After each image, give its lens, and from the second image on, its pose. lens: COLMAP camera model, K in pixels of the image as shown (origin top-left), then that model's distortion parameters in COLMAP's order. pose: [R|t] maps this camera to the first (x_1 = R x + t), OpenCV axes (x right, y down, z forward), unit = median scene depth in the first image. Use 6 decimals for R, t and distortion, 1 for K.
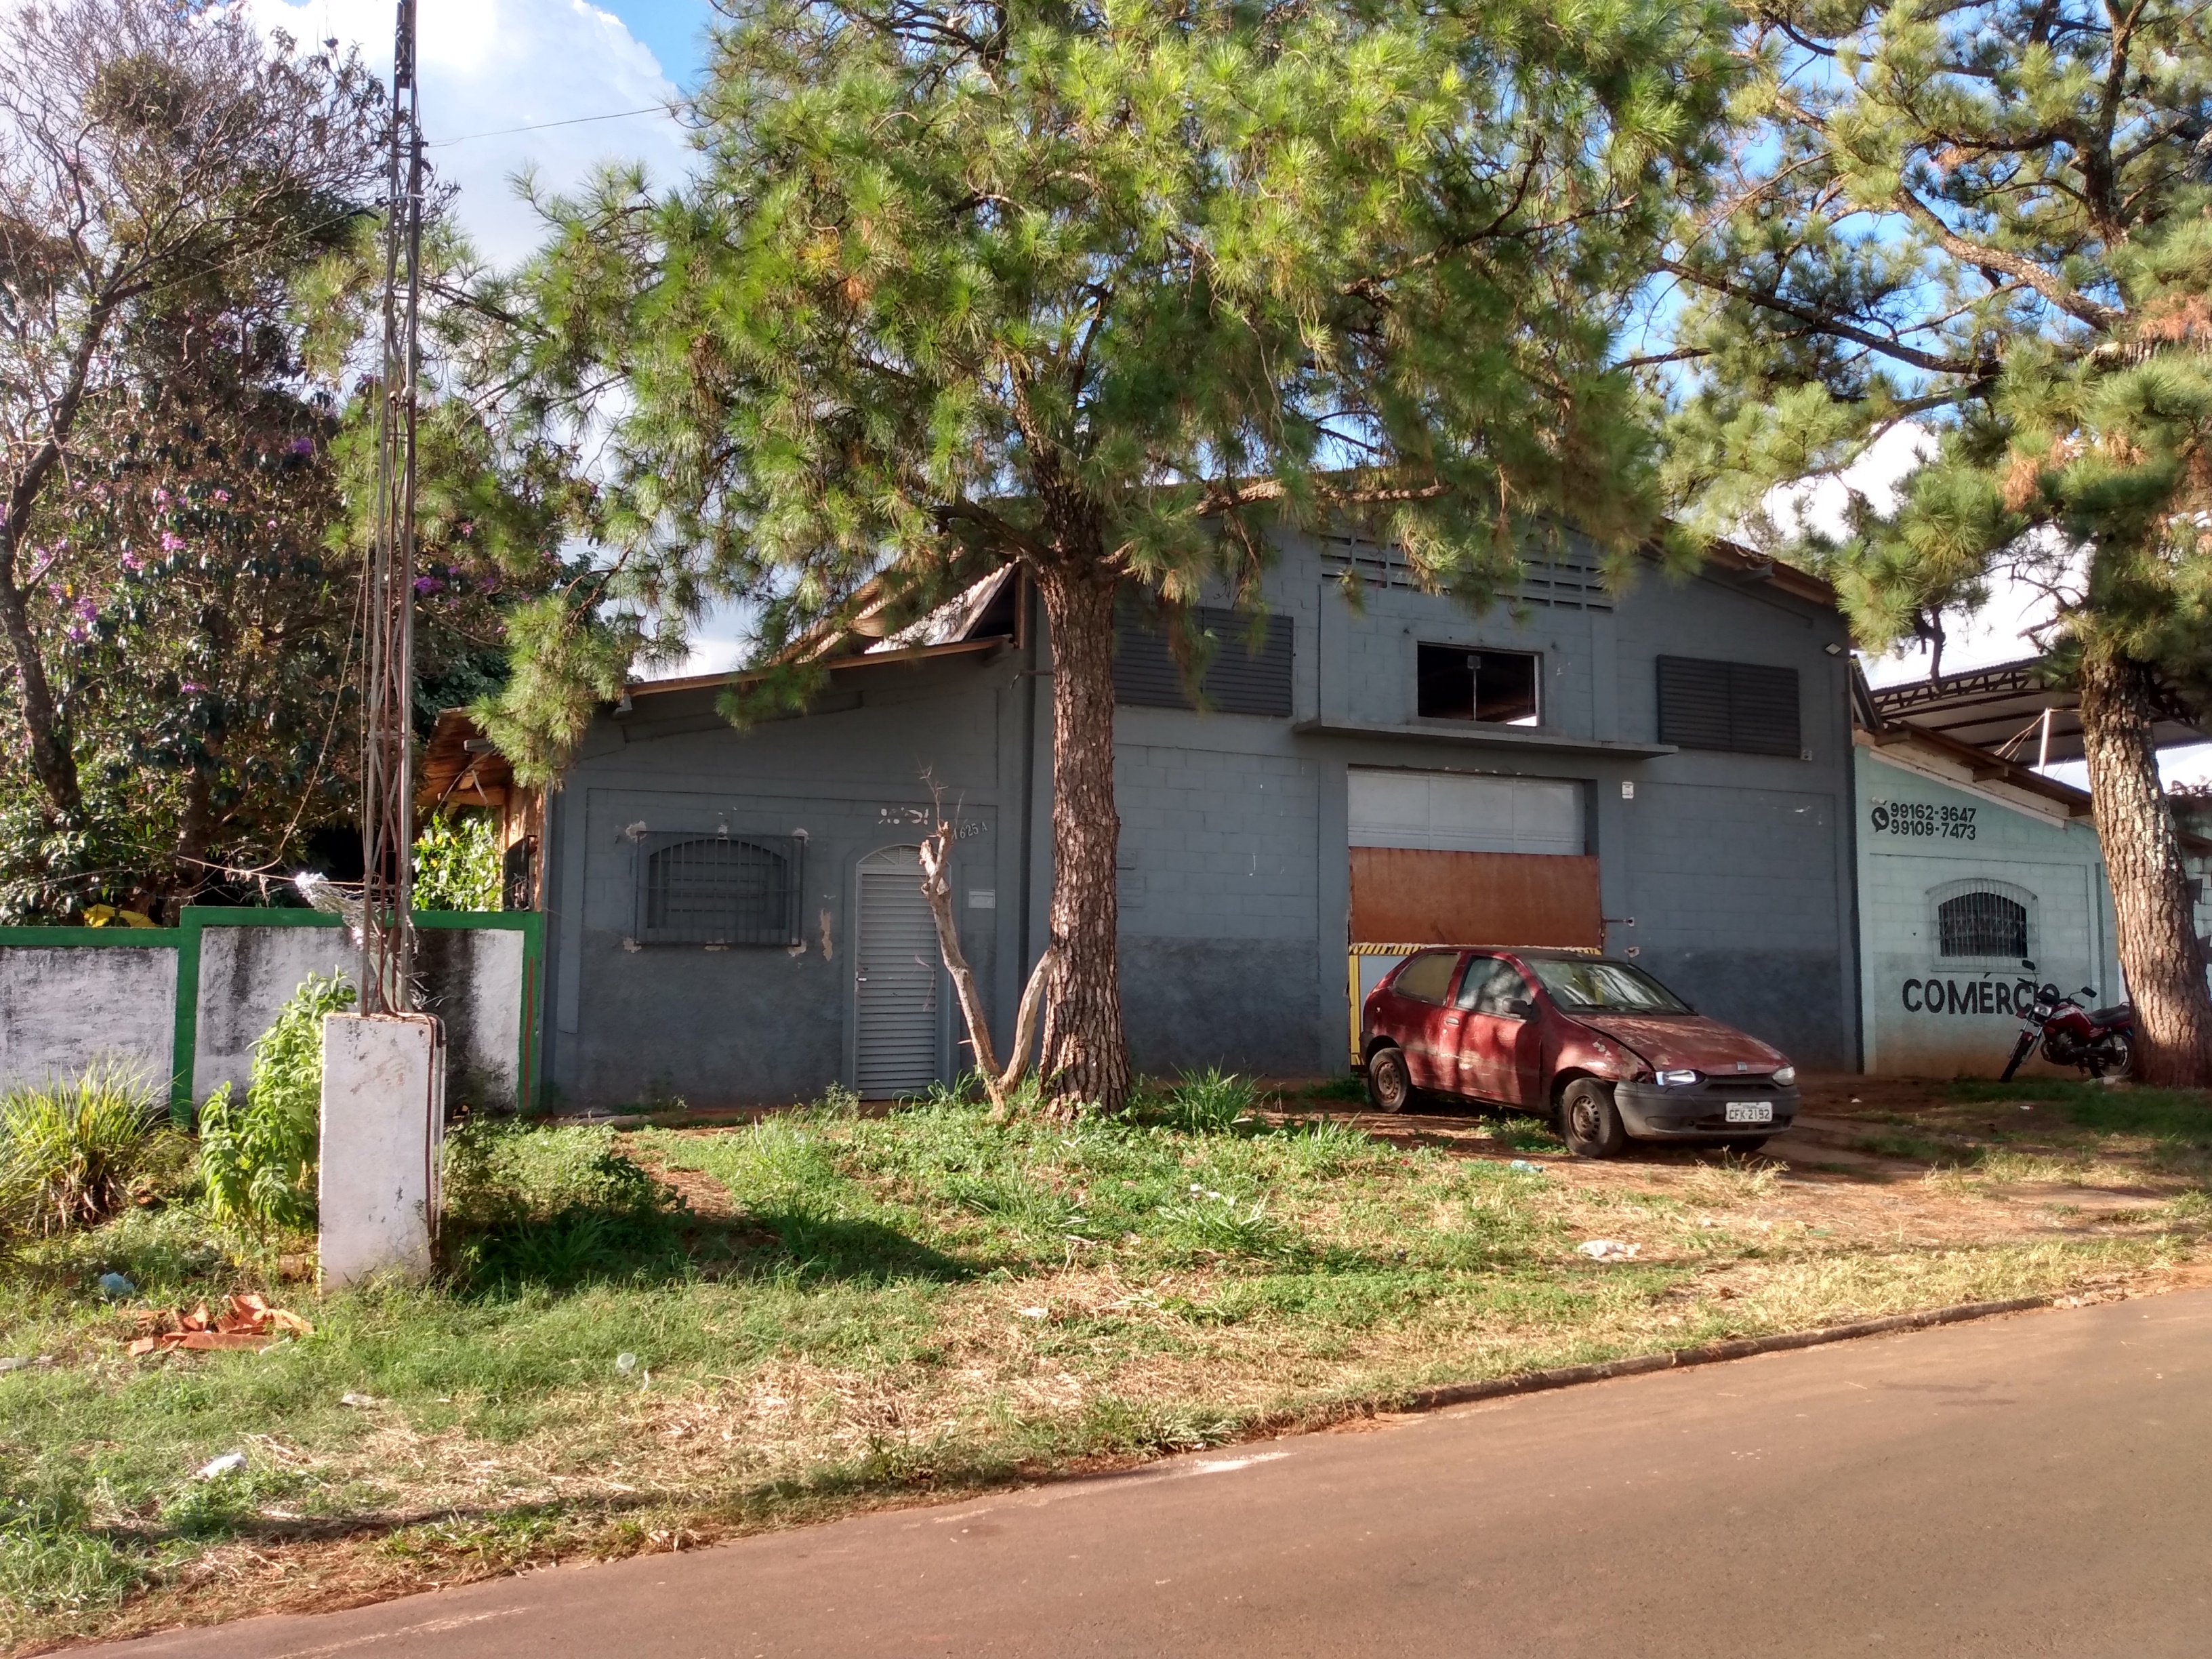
lens RADIAL K [[1742.2, 0, 1111.0], [0, 1742.2, 813.6], [0, 0, 1]] dist [0.073836, -0.155987]
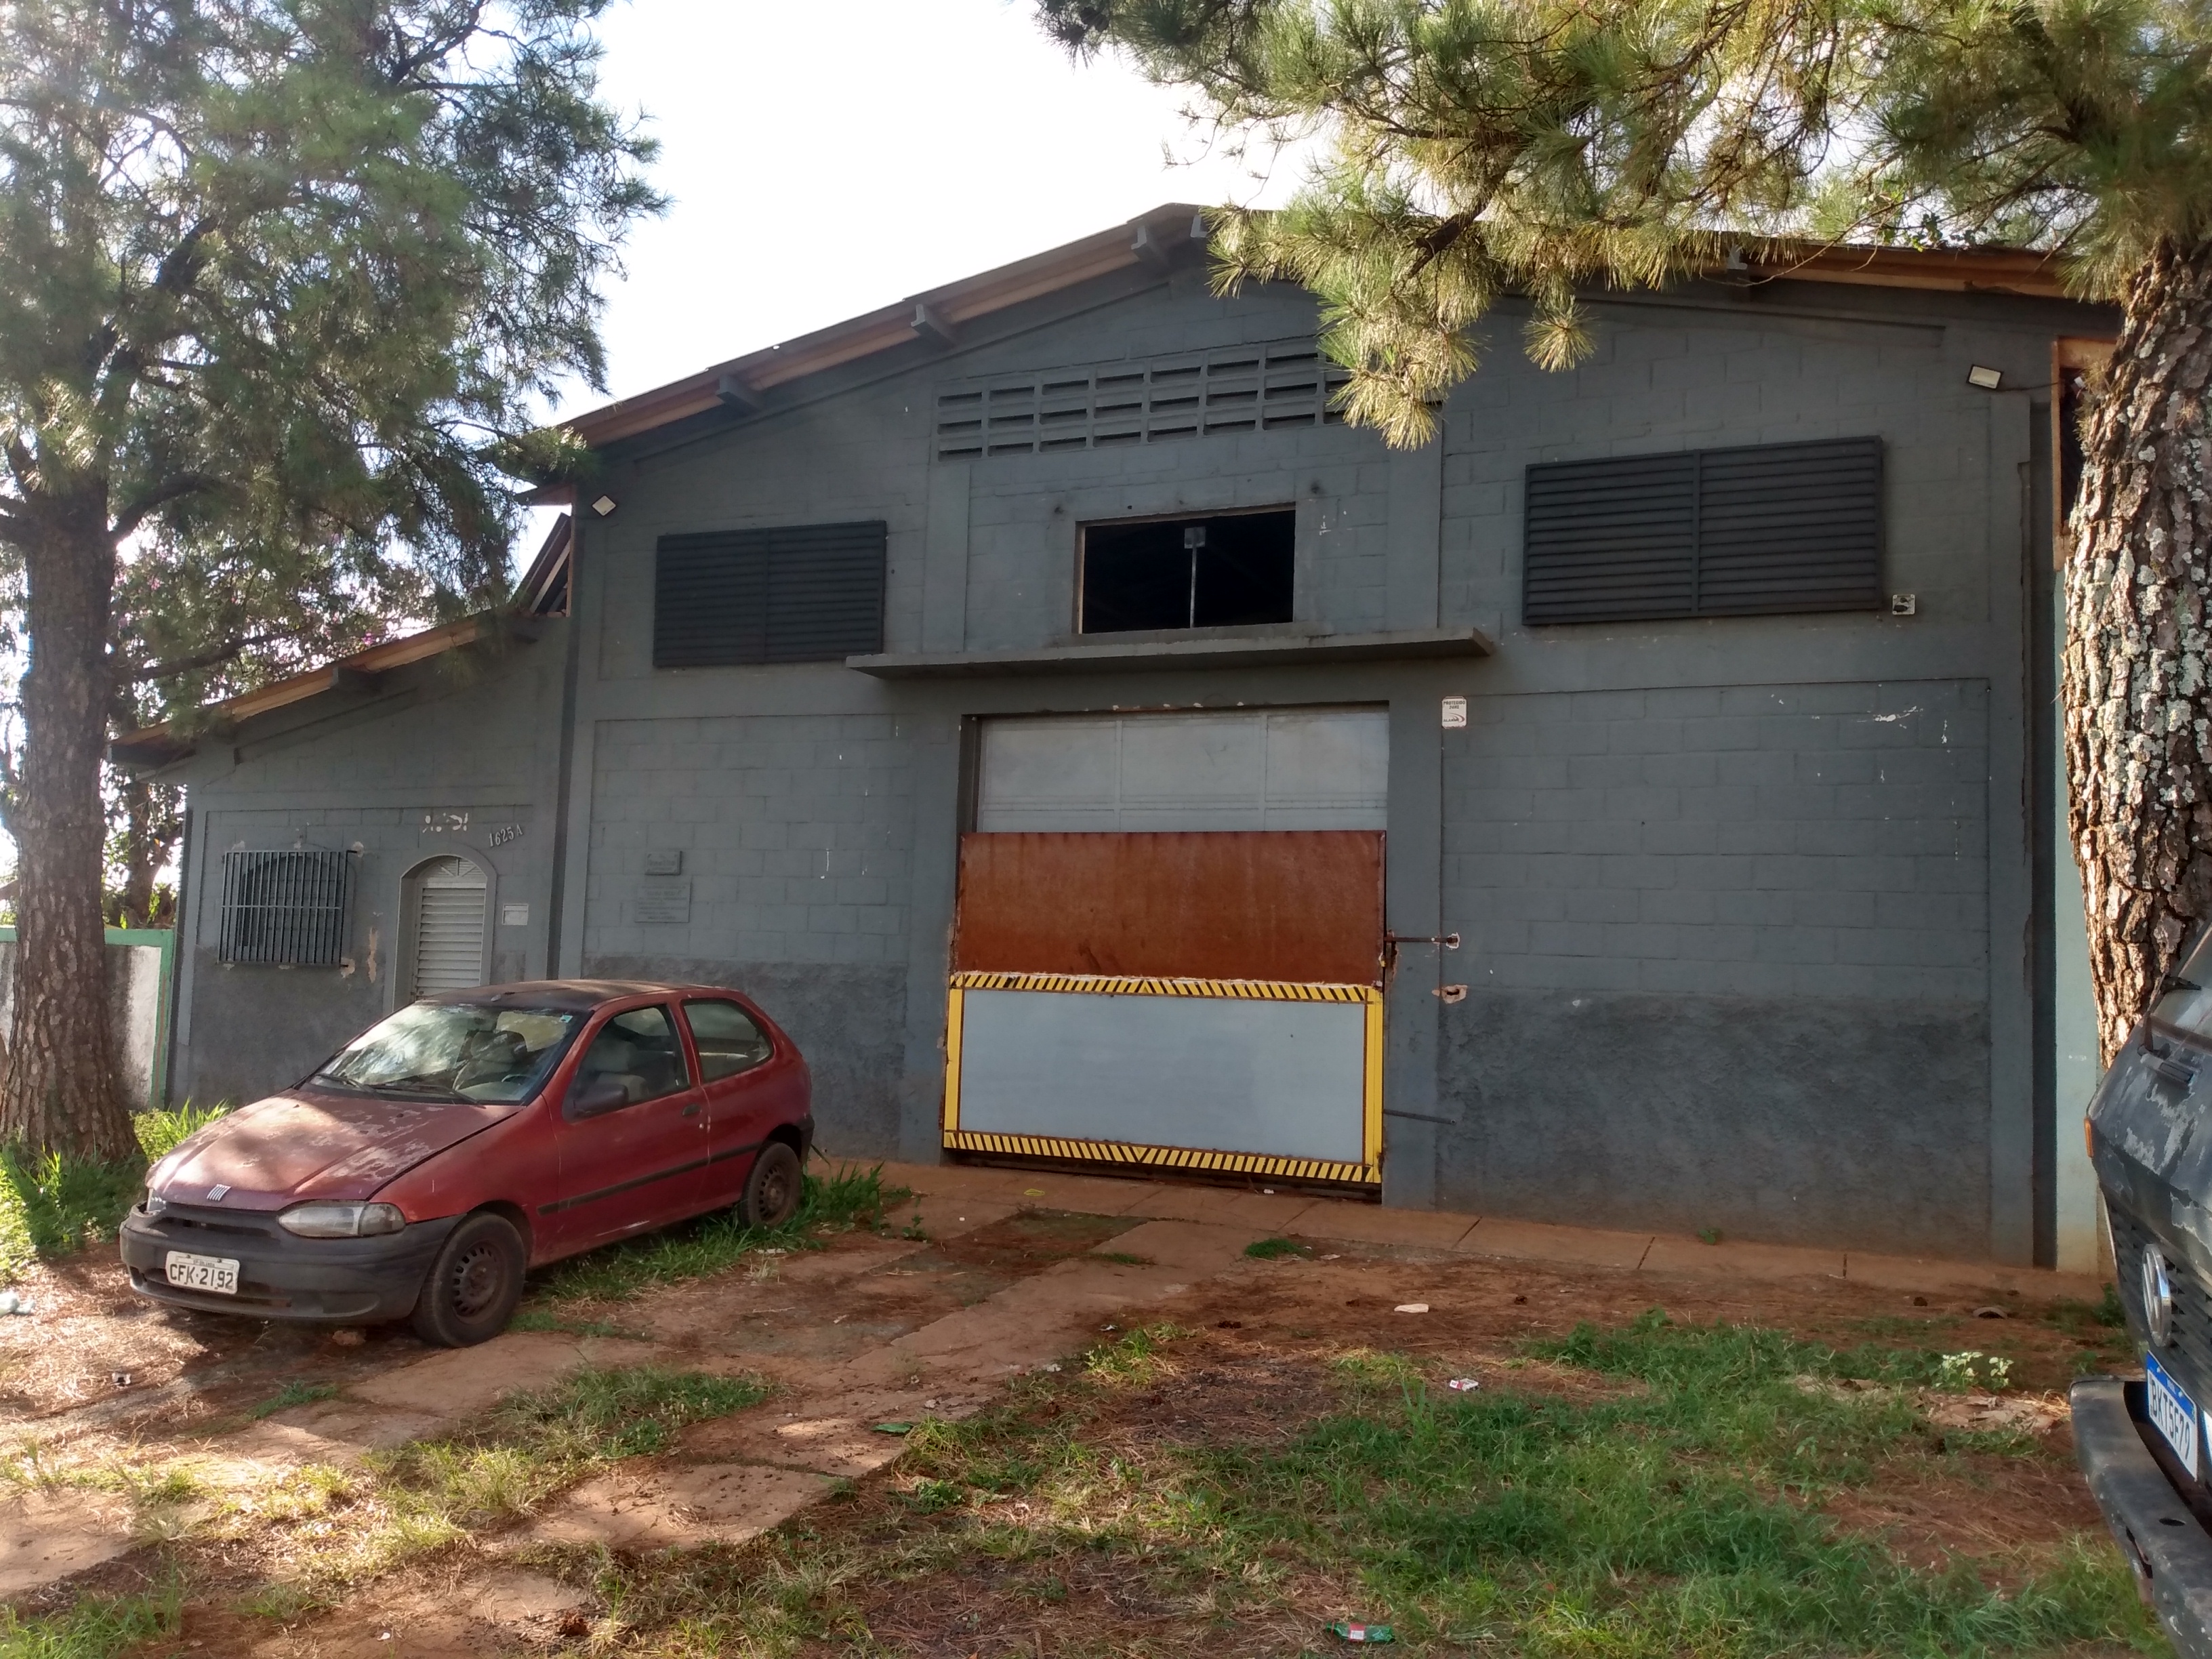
lens RADIAL K [[1742.2, 0, 1111.0], [0, 1742.2, 813.6], [0, 0, 1]] dist [0.073836, -0.155987]
pose [[0.671514, -0.050249, -0.739286, 0.692706], [0.045651, 0.998608, -0.026409, 0.032141], [0.739585, -0.016016, 0.672873, 0.573297]]
